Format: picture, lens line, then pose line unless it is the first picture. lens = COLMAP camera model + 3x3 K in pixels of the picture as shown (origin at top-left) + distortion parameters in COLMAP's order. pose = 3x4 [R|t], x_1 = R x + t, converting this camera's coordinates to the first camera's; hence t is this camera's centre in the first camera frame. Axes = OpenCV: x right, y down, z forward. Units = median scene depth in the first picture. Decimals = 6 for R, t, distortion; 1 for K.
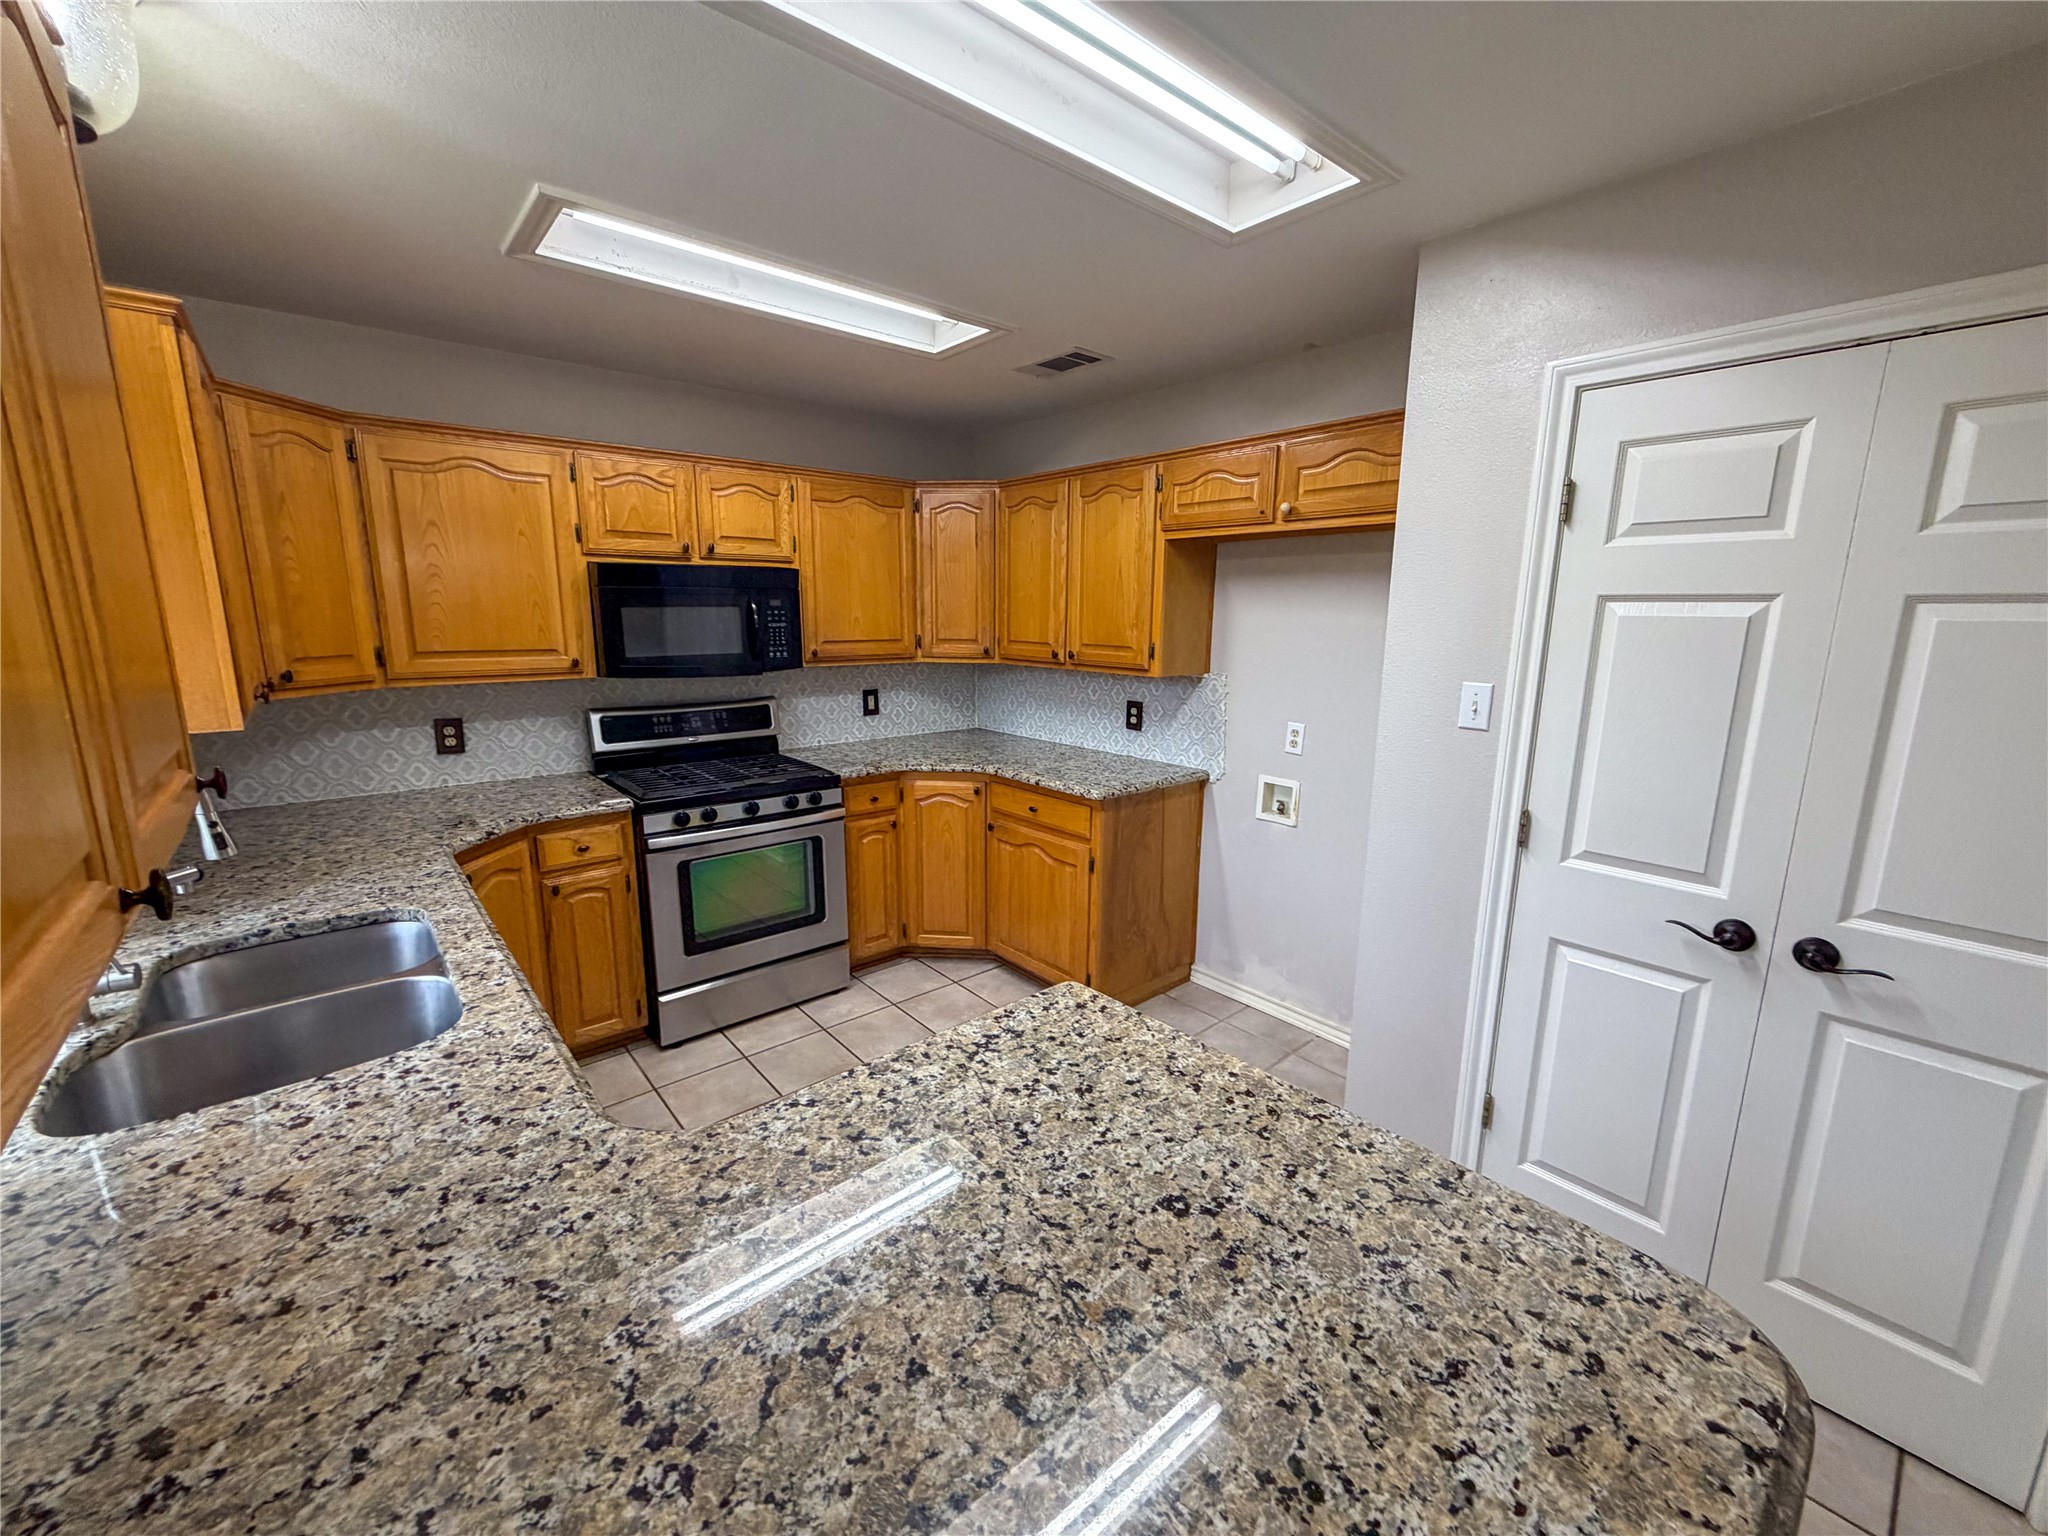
lens RADIAL K [[814.6, 0, 1019.6], [0, 814.6, 766.9], [0, 0, 1]] dist [-0.000437, -0.000256]
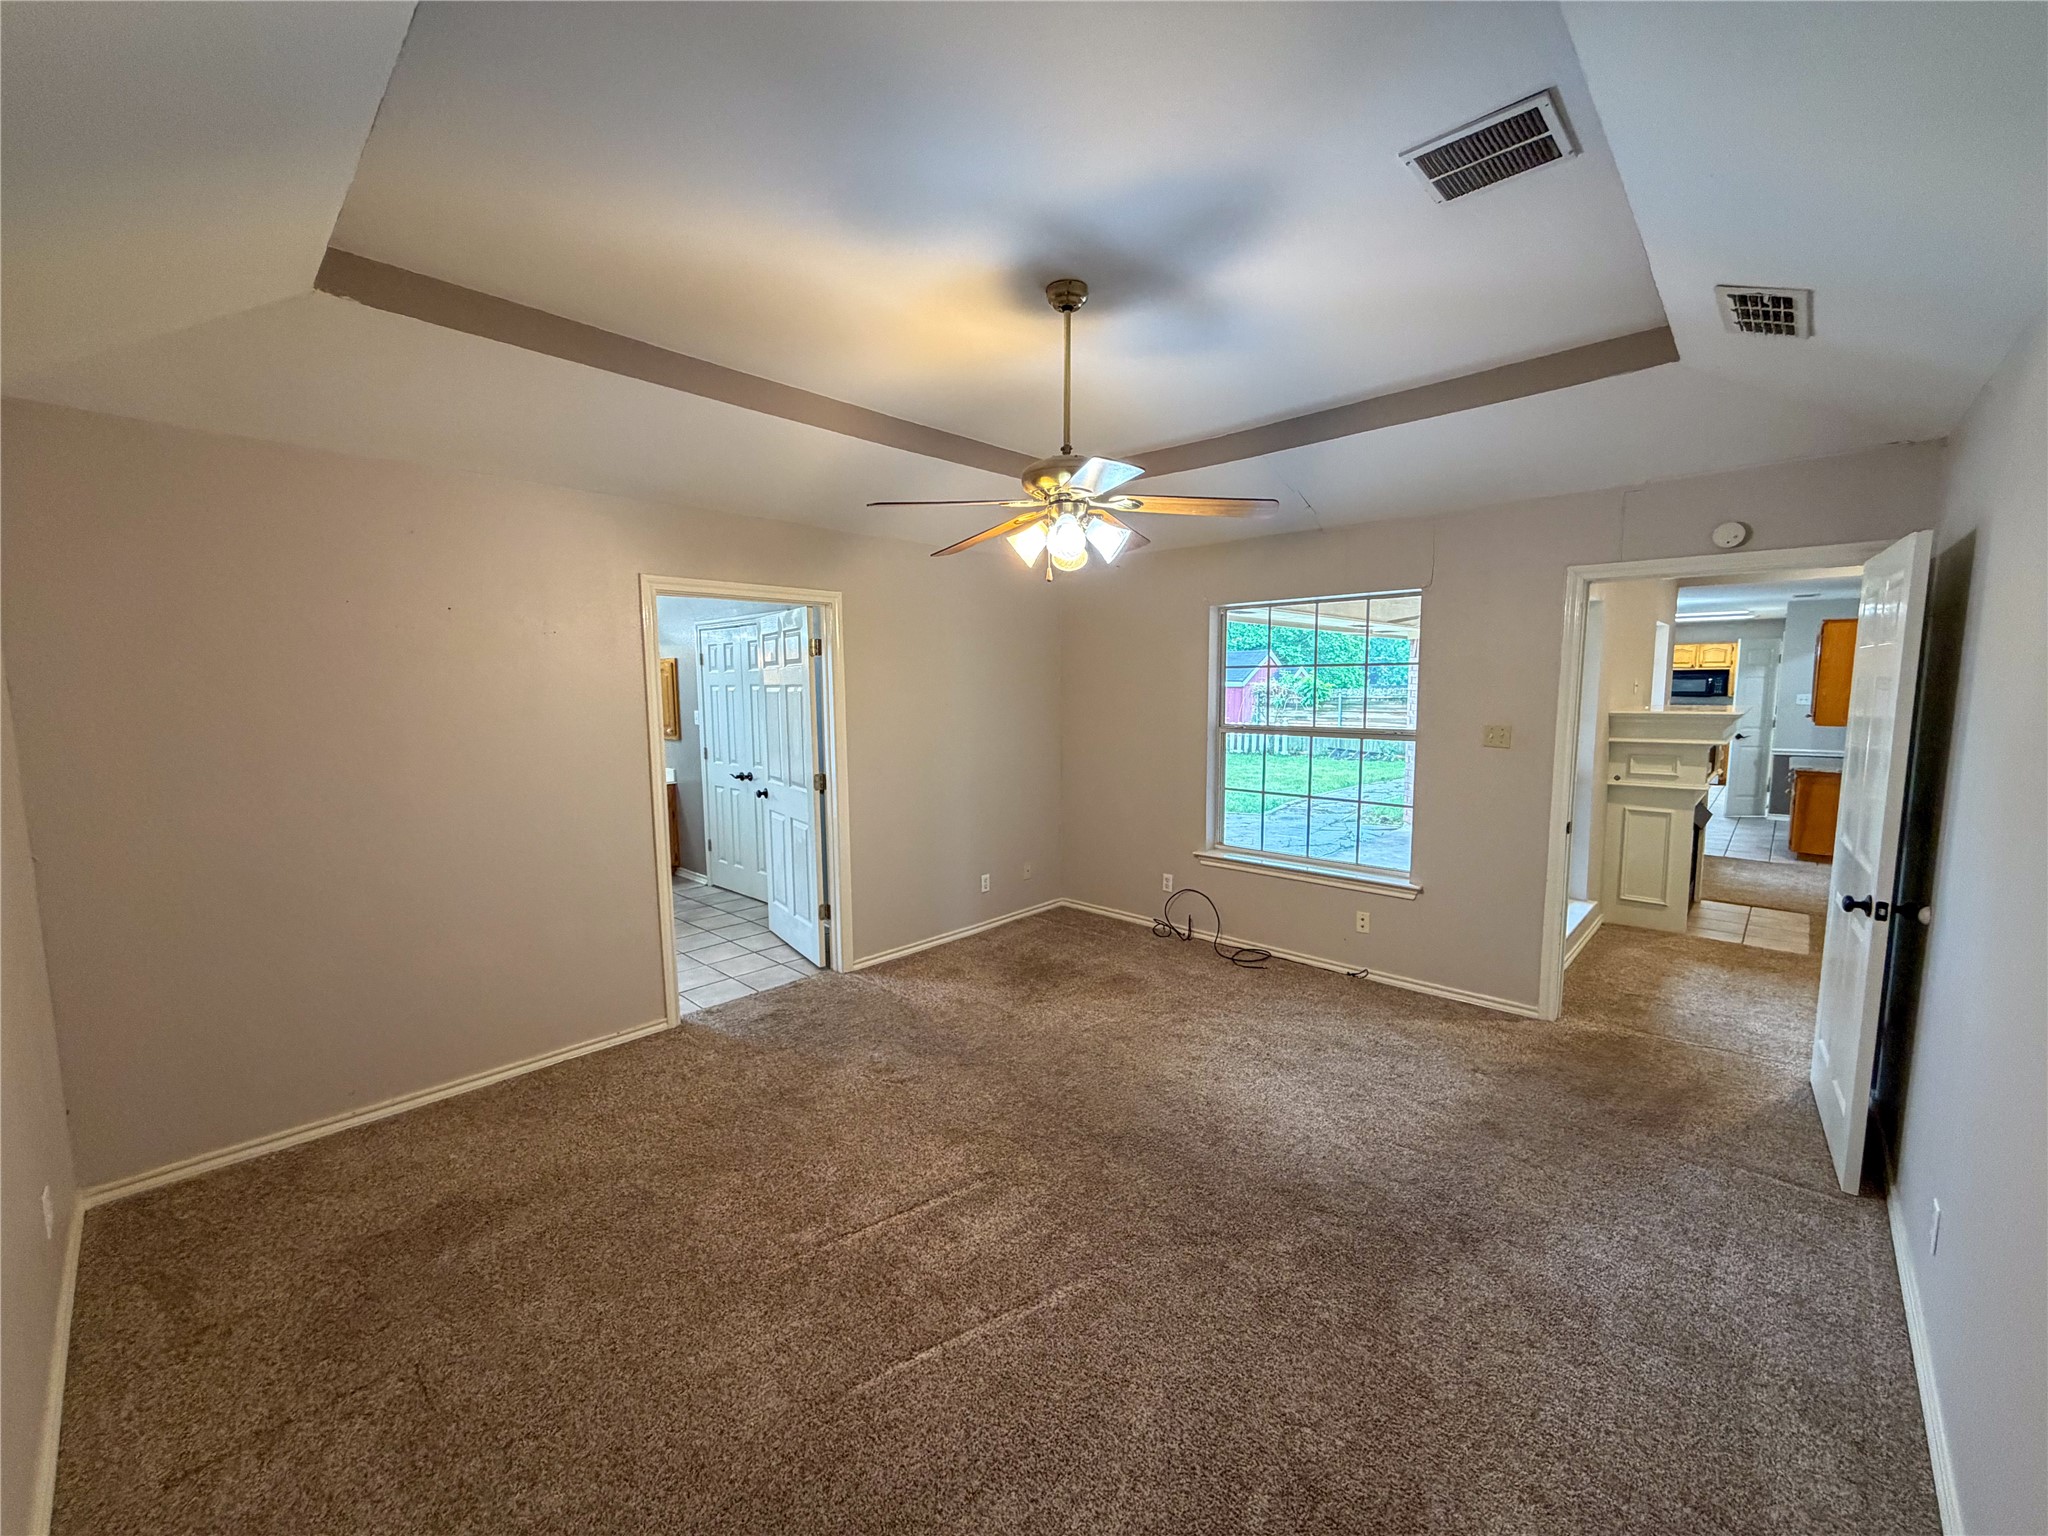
lens RADIAL K [[814.6, 0, 1019.6], [0, 814.6, 766.9], [0, 0, 1]] dist [-0.000437, -0.000256]
pose [[0.107891, 0.100748, -0.989045, 3.919672], [-0.187767, 0.979012, 0.079243, 0.637108], [0.976270, 0.177161, 0.124543, -3.207658]]
